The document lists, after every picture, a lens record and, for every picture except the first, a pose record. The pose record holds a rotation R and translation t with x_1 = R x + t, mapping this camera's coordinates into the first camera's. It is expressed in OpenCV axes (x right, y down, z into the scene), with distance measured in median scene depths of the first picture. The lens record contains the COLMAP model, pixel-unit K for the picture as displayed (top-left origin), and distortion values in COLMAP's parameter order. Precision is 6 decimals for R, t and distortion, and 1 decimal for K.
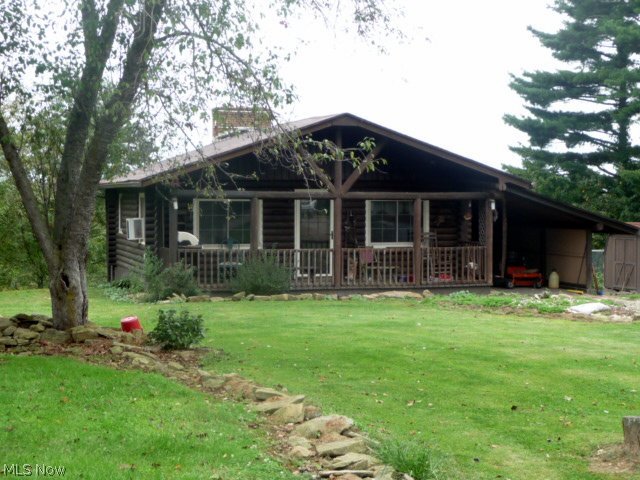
lens RADIAL K [[1503.9, 0, 320.0], [0, 1503.9, 240.0], [0, 0, 1]] dist [-0.012359, 0.289748]
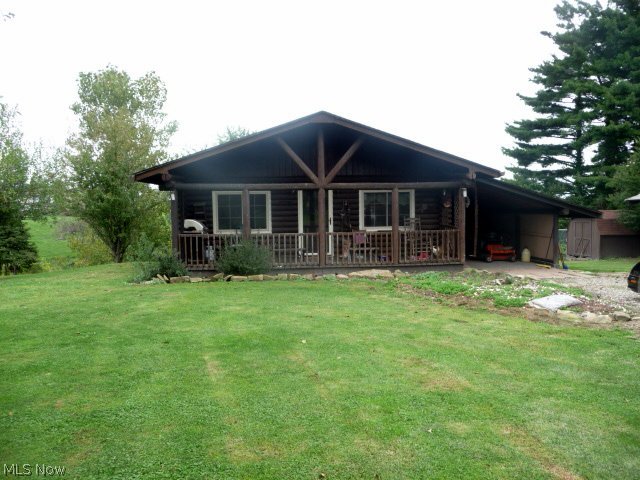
lens RADIAL K [[545.5, 0, 320.0], [0, 545.5, 240.0], [0, 0, 1]] dist [-0.031266, 0.045937]
pose [[0.972631, -0.003228, -0.232332, 0.100190], [0.009803, 0.999583, 0.027151, 0.000001], [0.232147, -0.028685, 0.972258, 0.555278]]
